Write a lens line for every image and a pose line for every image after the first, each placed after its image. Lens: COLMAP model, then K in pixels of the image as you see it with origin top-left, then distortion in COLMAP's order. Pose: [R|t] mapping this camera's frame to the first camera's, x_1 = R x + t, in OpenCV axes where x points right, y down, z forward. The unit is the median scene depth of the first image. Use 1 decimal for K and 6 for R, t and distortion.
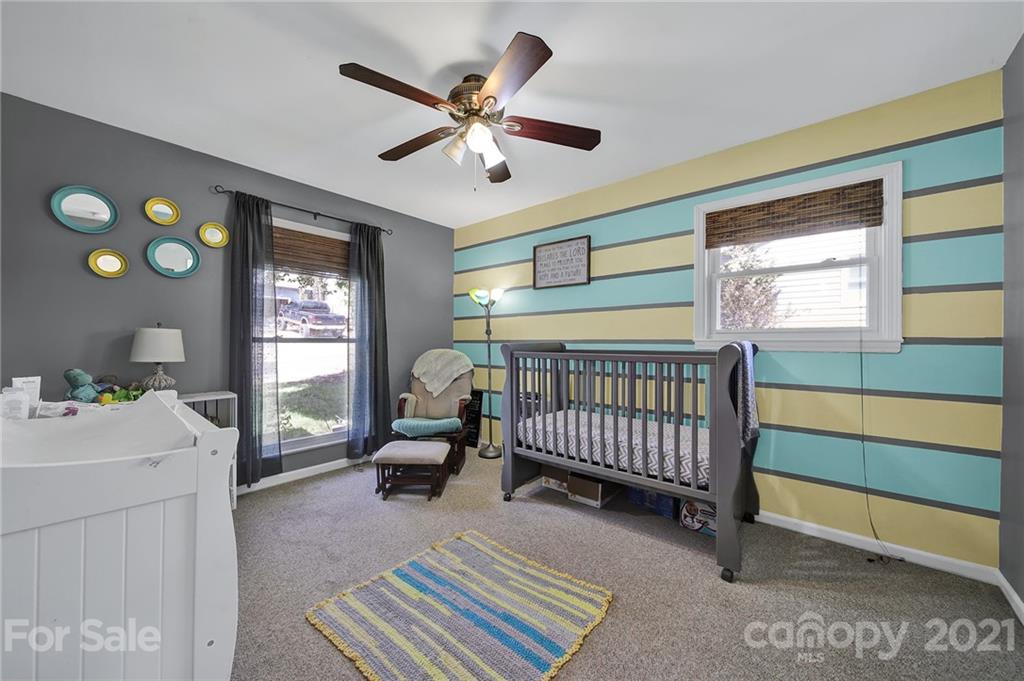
lens RADIAL K [[367.5, 0, 509.3], [0, 367.5, 341.9], [0, 0, 1]] dist [0.000202, -0.000022]
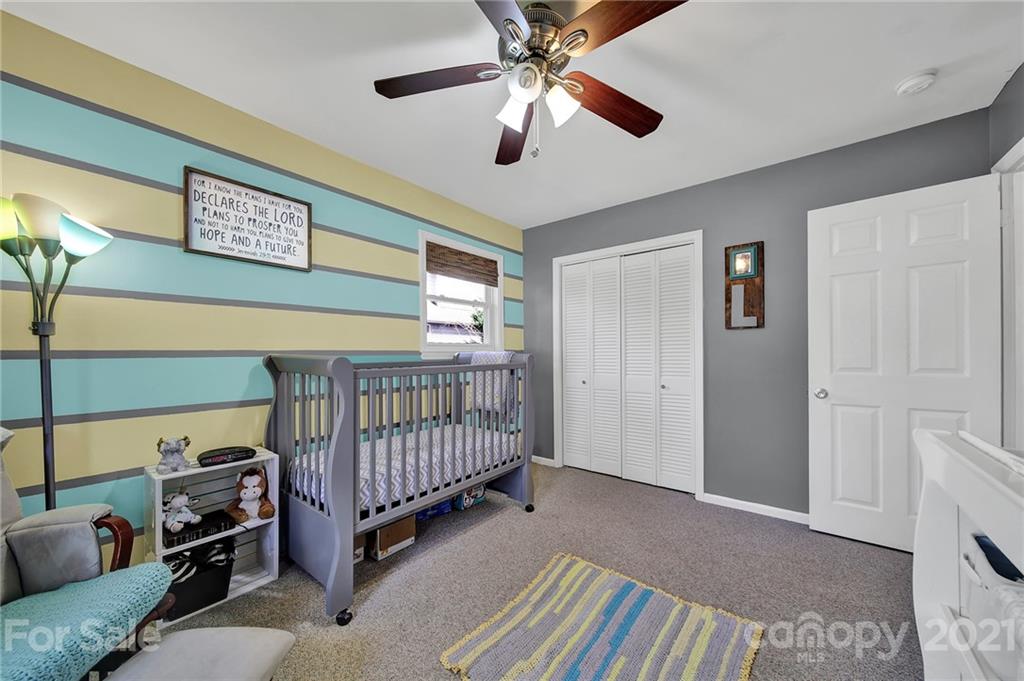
lens RADIAL K [[373.4, 0, 509.4], [0, 373.4, 352.6], [0, 0, 1]] dist [0.000752, -0.000019]
pose [[-0.035310, 0.000230, 0.999376, -0.809467], [0.009350, 0.999956, 0.000100, 0.003102], [-0.999333, 0.009348, -0.035311, 0.999736]]
